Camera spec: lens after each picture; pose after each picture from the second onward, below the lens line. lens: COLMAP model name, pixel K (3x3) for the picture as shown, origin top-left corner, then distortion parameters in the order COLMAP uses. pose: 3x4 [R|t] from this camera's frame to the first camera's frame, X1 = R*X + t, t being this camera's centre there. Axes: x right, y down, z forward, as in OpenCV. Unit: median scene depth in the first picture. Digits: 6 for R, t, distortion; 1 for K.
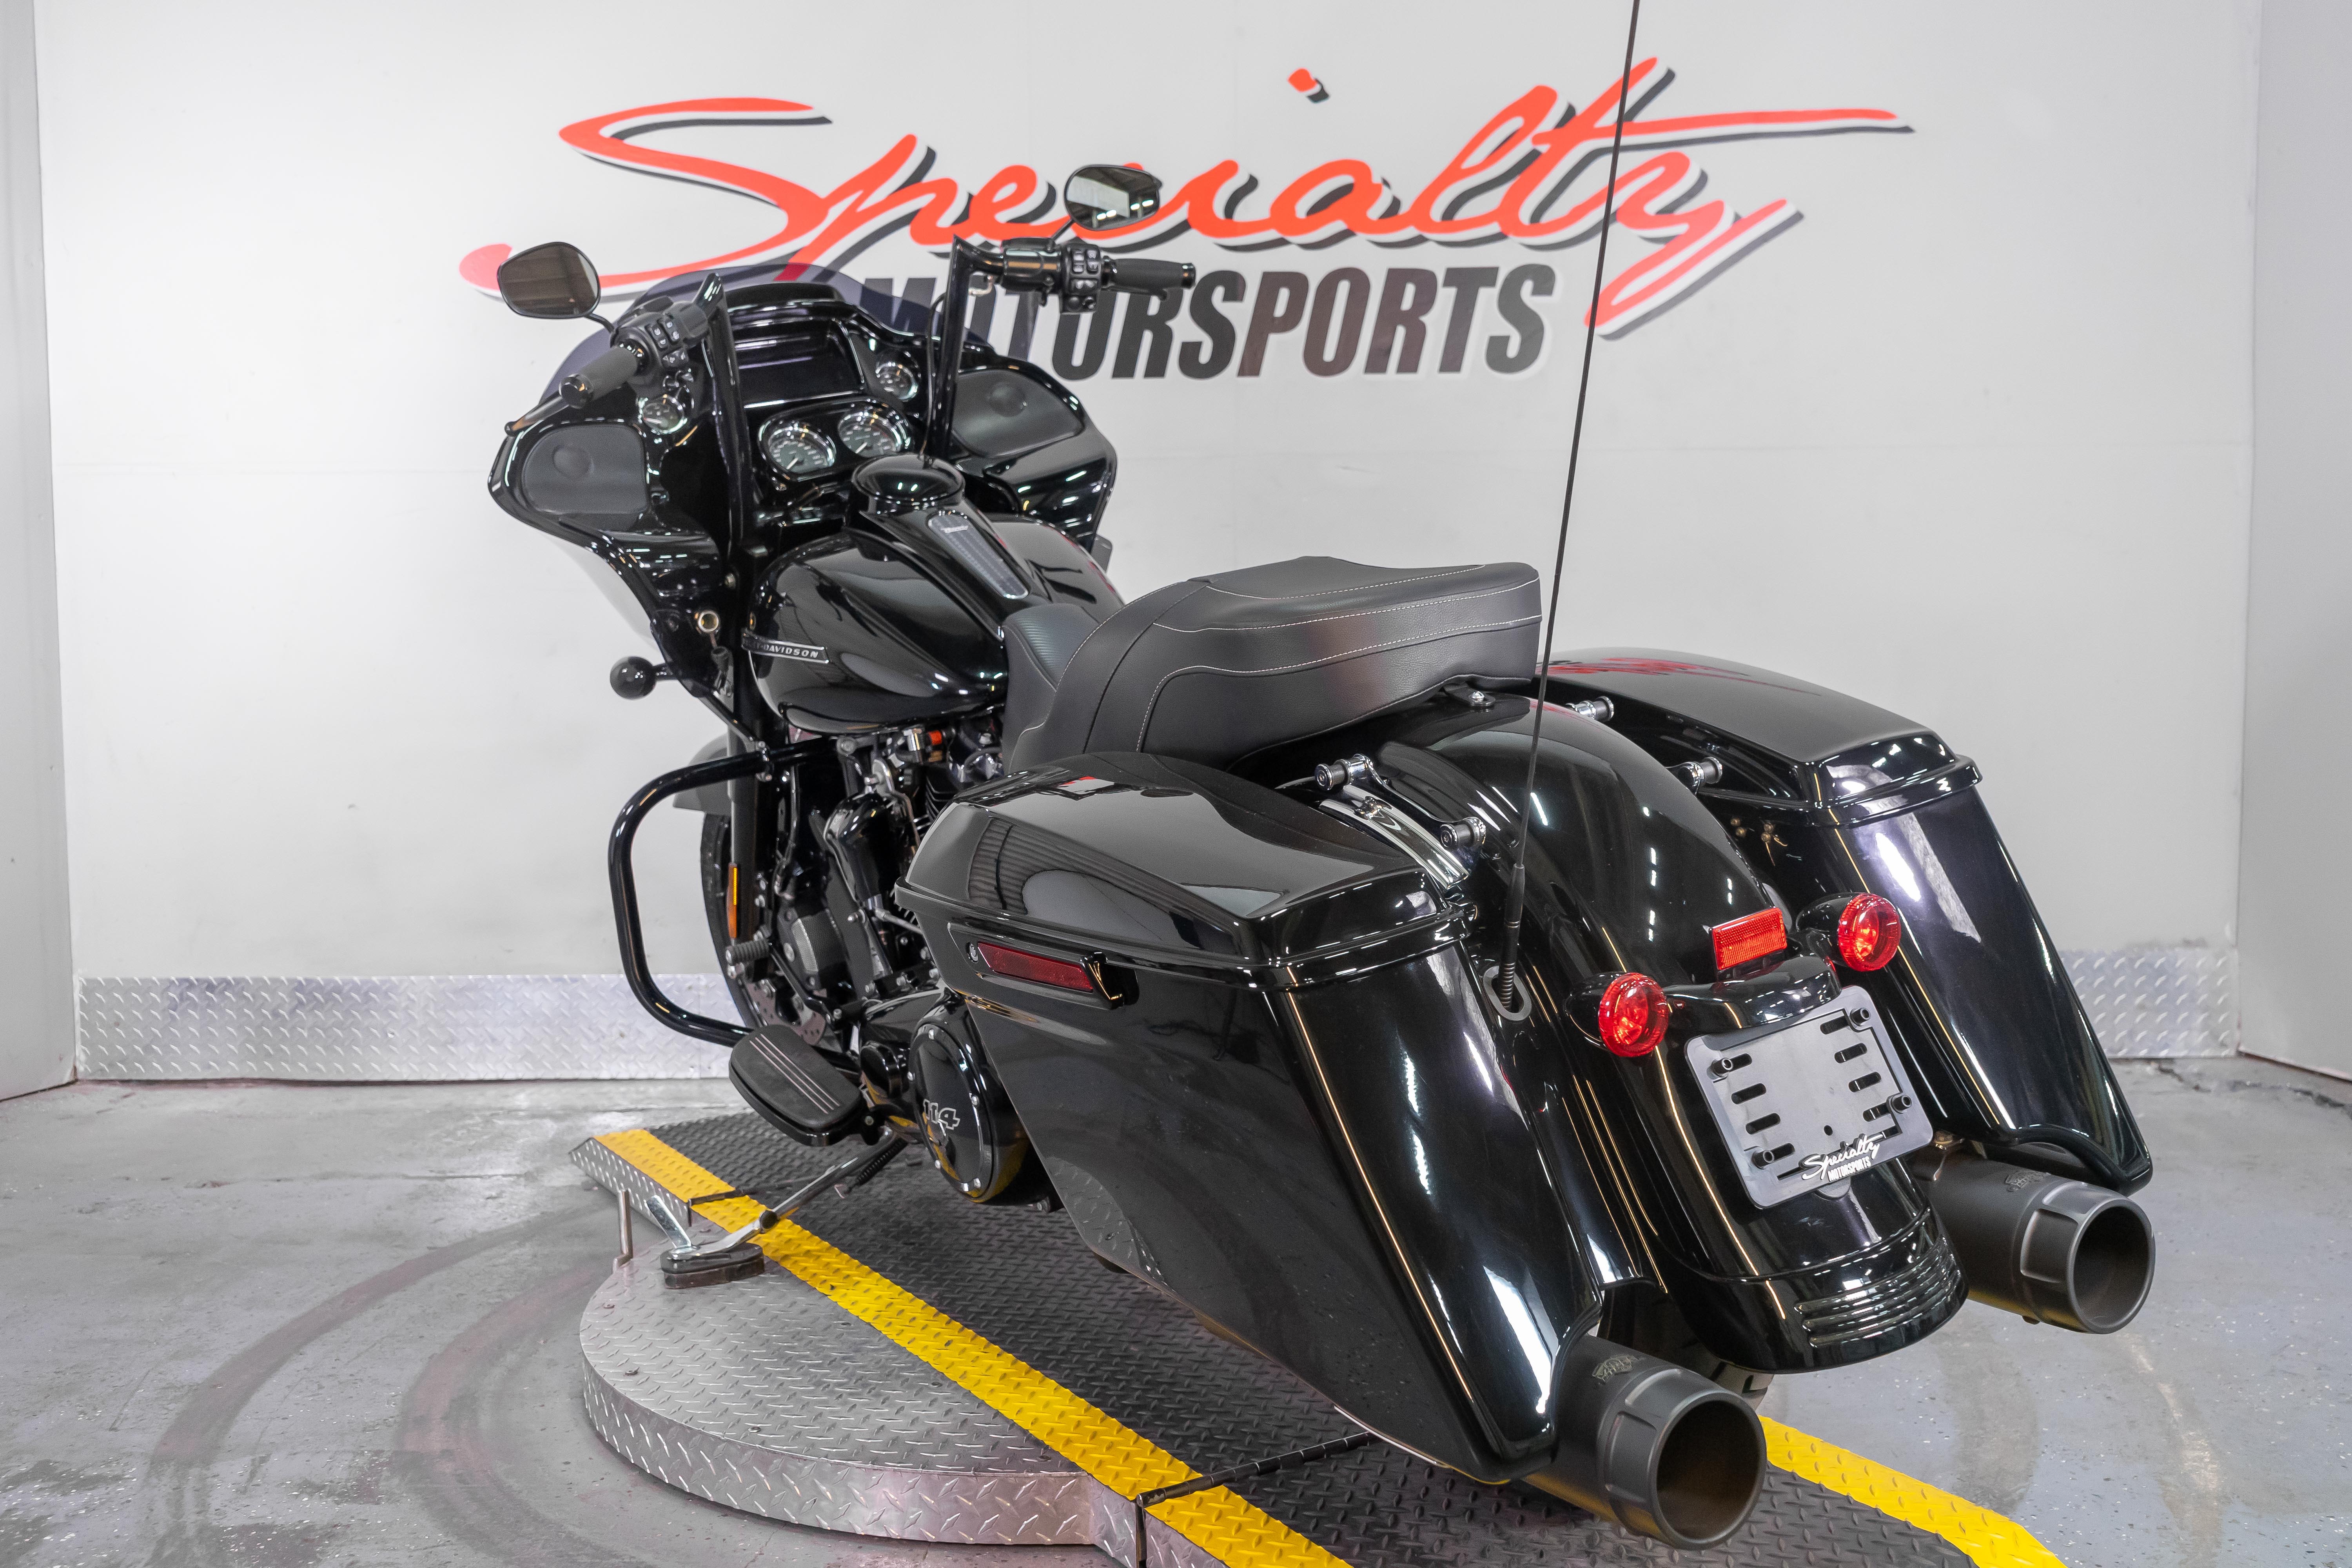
lens RADIAL K [[2179.5, 0, 1188.6], [0, 2179.5, 779.6], [0, 0, 1]] dist [0.007034, 0.000000]
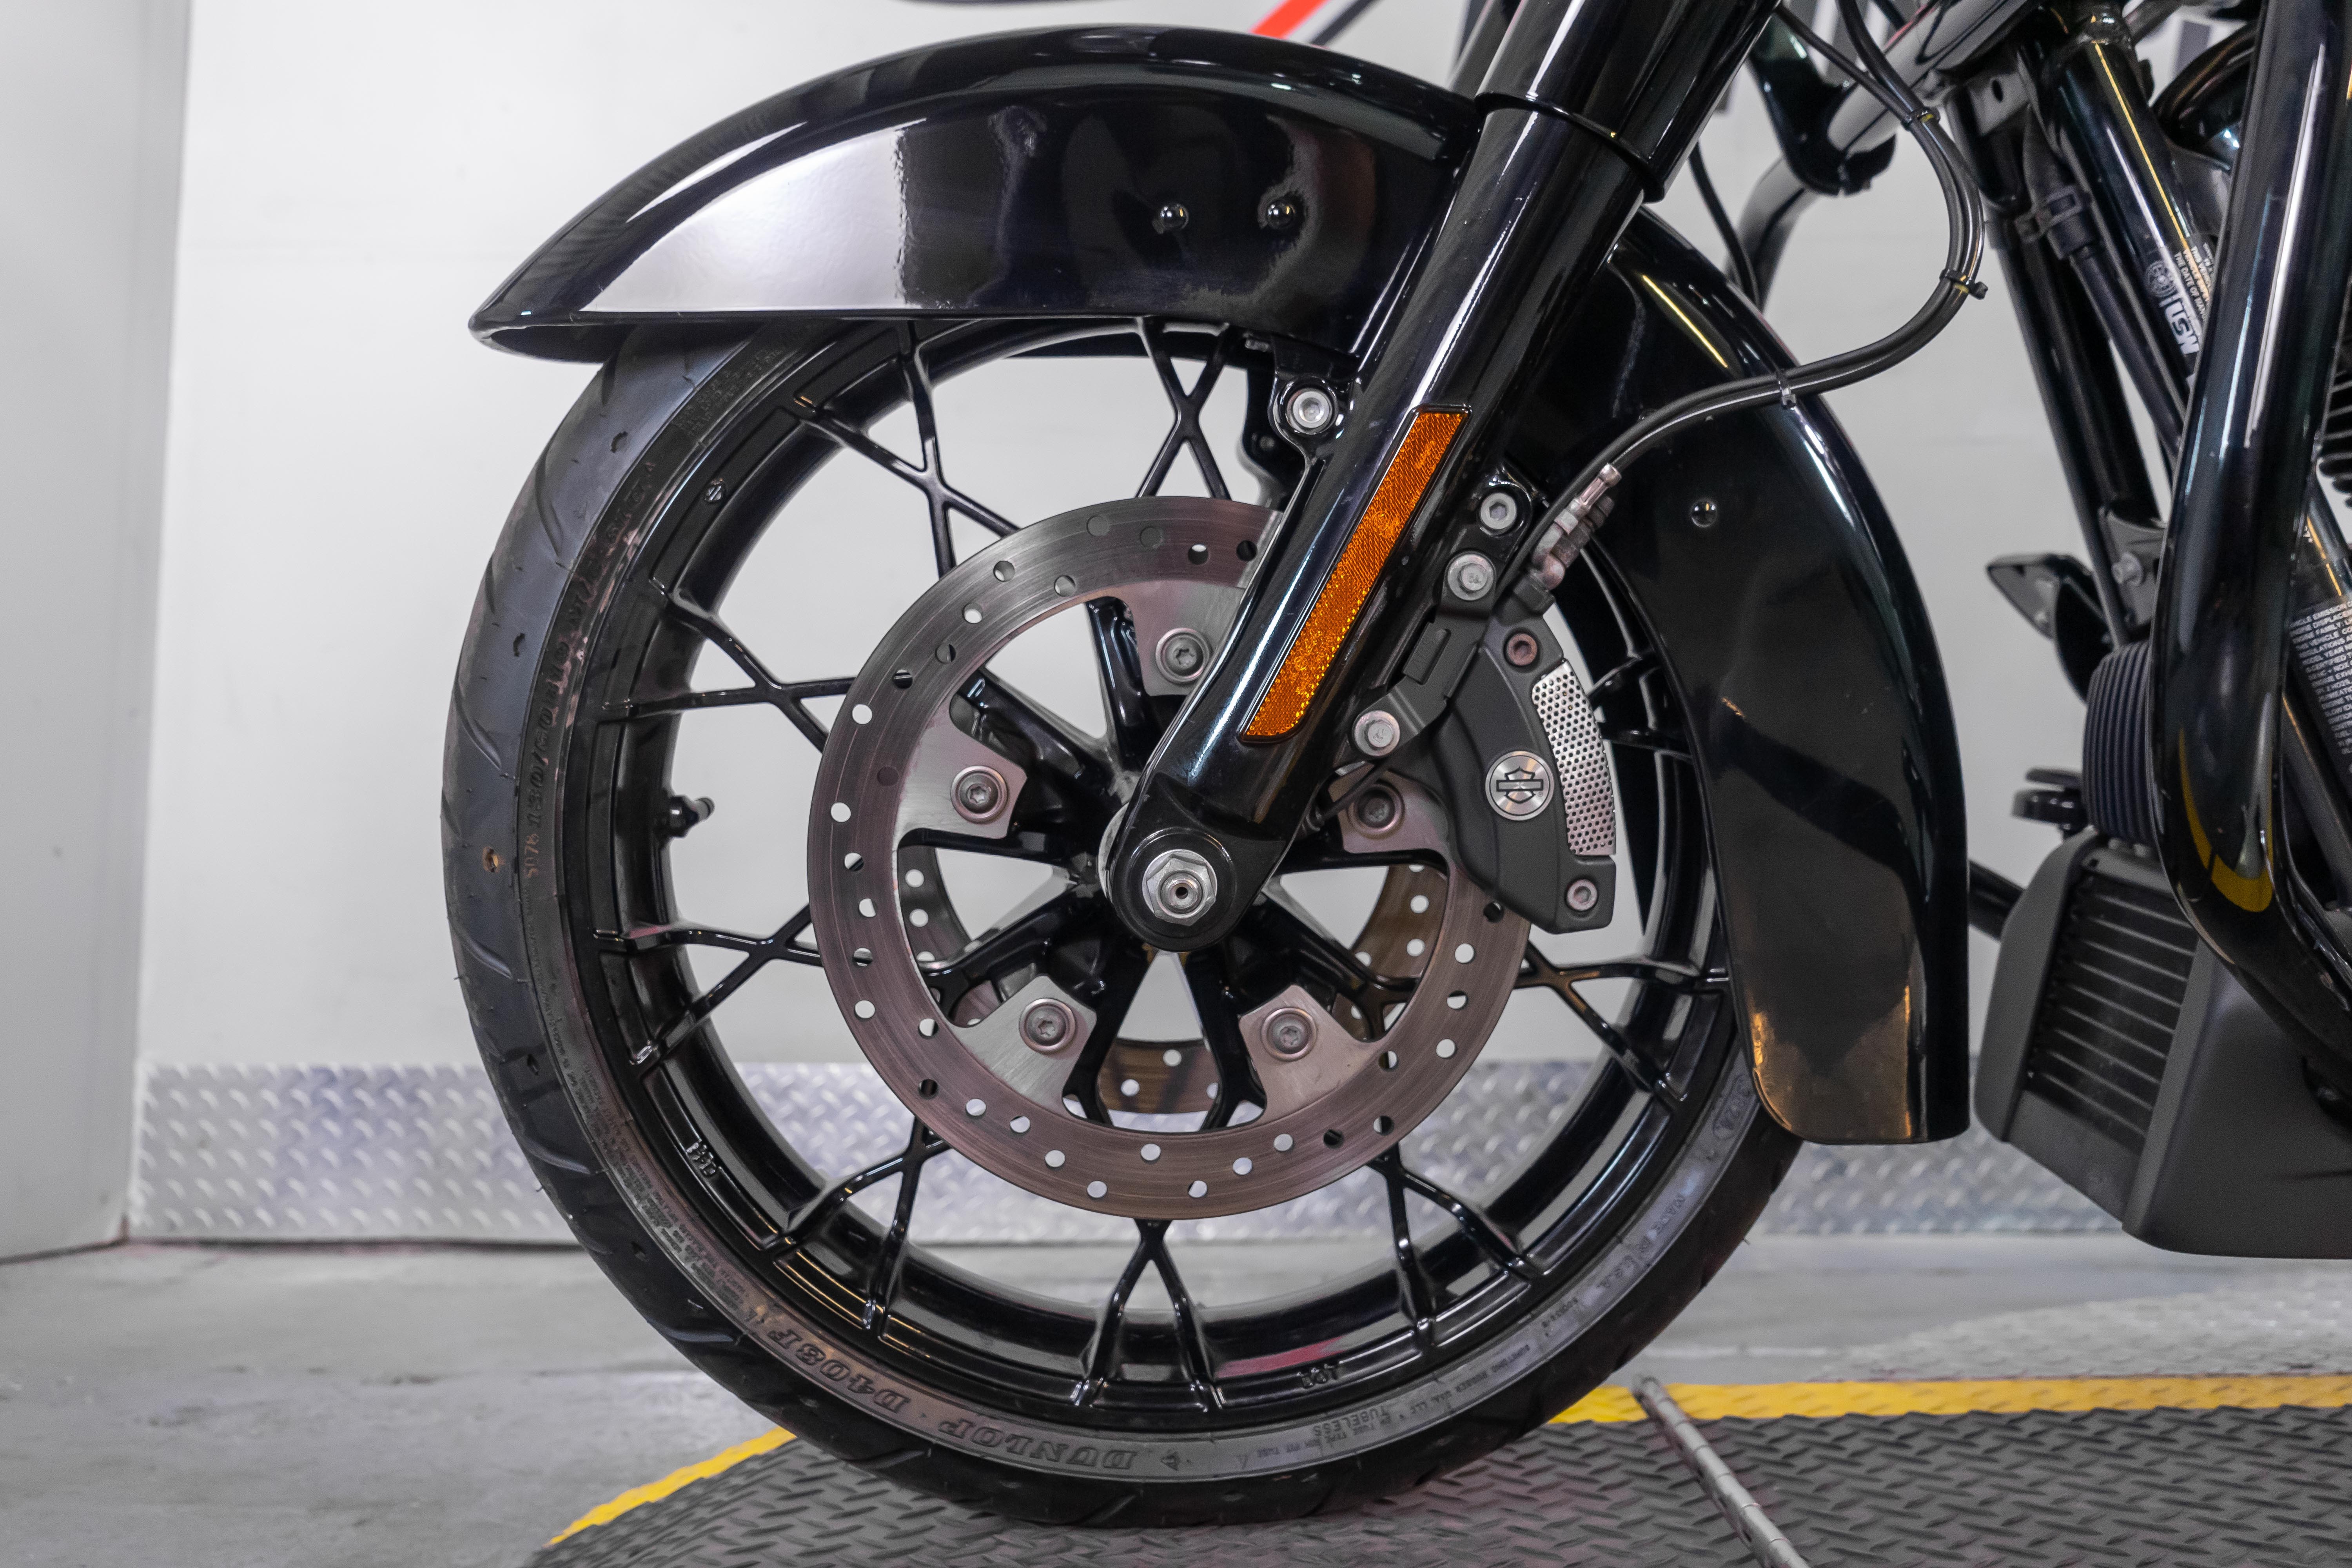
lens RADIAL K [[2091.2, 0, 1151.7], [0, 2091.2, 772.1], [0, 0, 1]] dist [-0.004074, 0.013392]
pose [[0.999978, 0.005853, -0.003075, -0.243573], [-0.006279, 0.986384, -0.164342, 0.110357], [0.002071, 0.164357, 0.986399, 0.444062]]
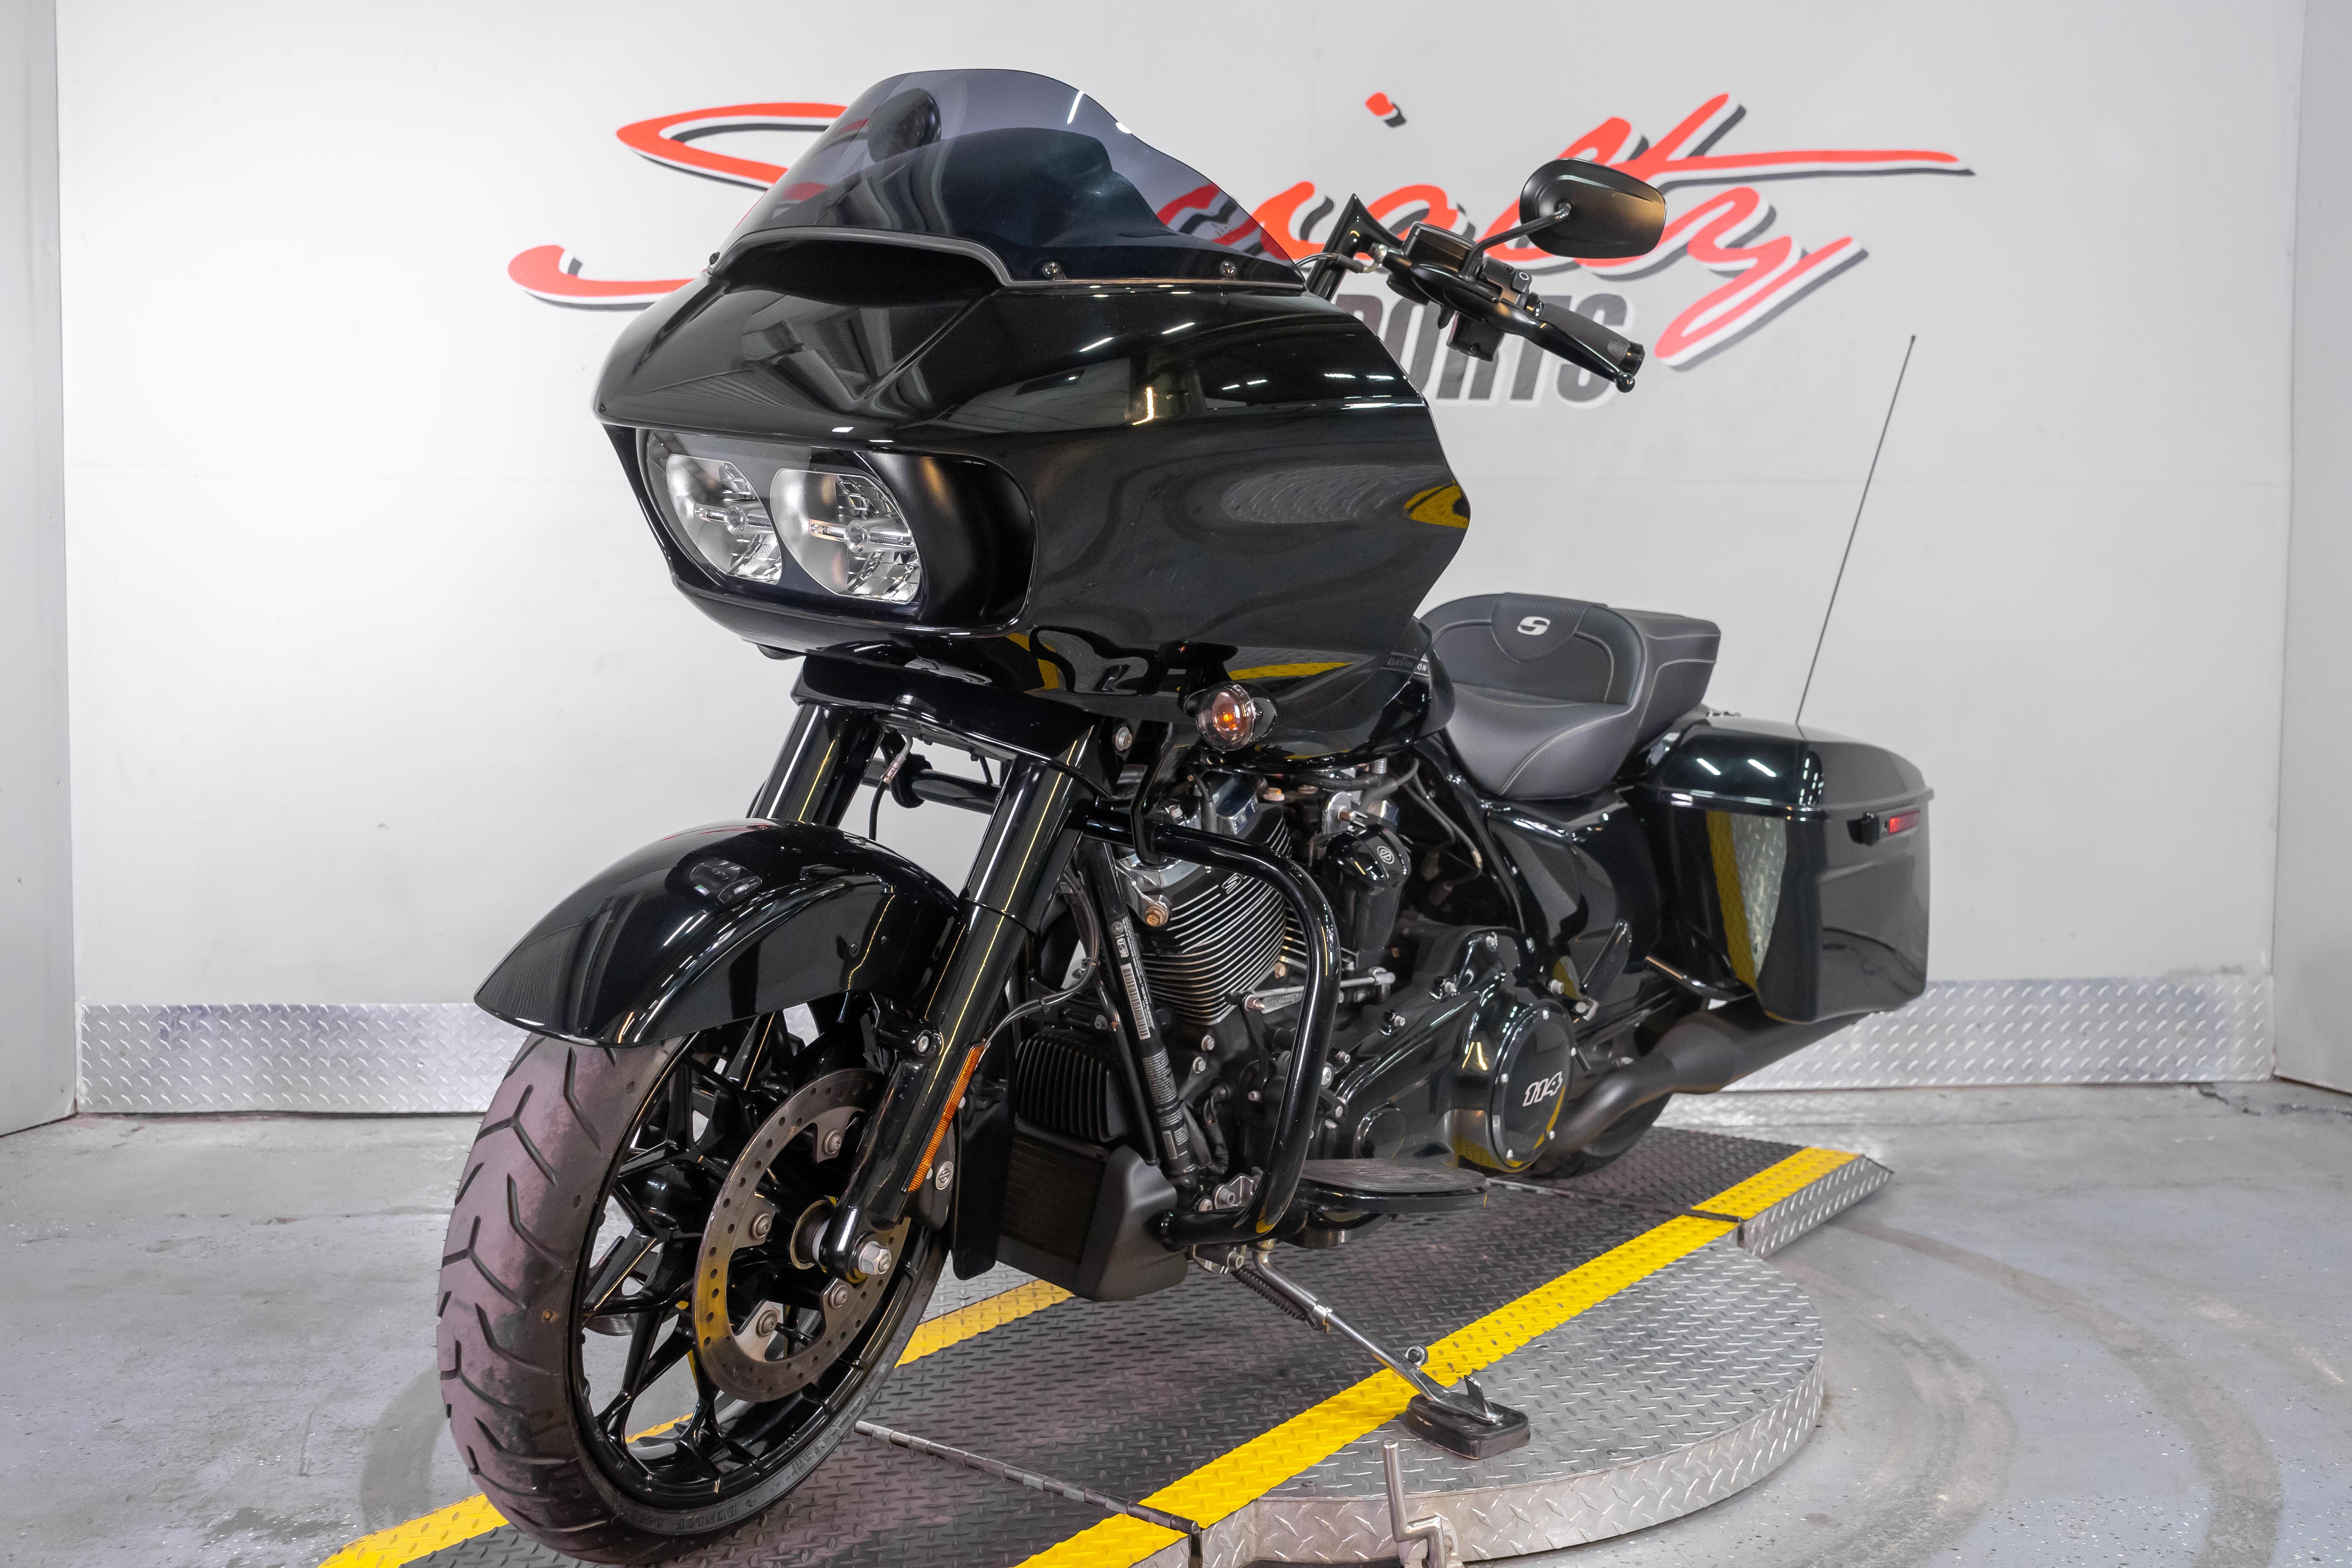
lens RADIAL K [[2220.4, 0, 1193.0], [0, 2220.4, 776.2], [0, 0, 1]] dist [0.005777, 0.000000]
pose [[0.996563, 0.008153, 0.082440, -0.114621], [-0.006972, 0.999869, -0.014603, 0.002407], [-0.082548, 0.013978, 0.996489, -0.002555]]
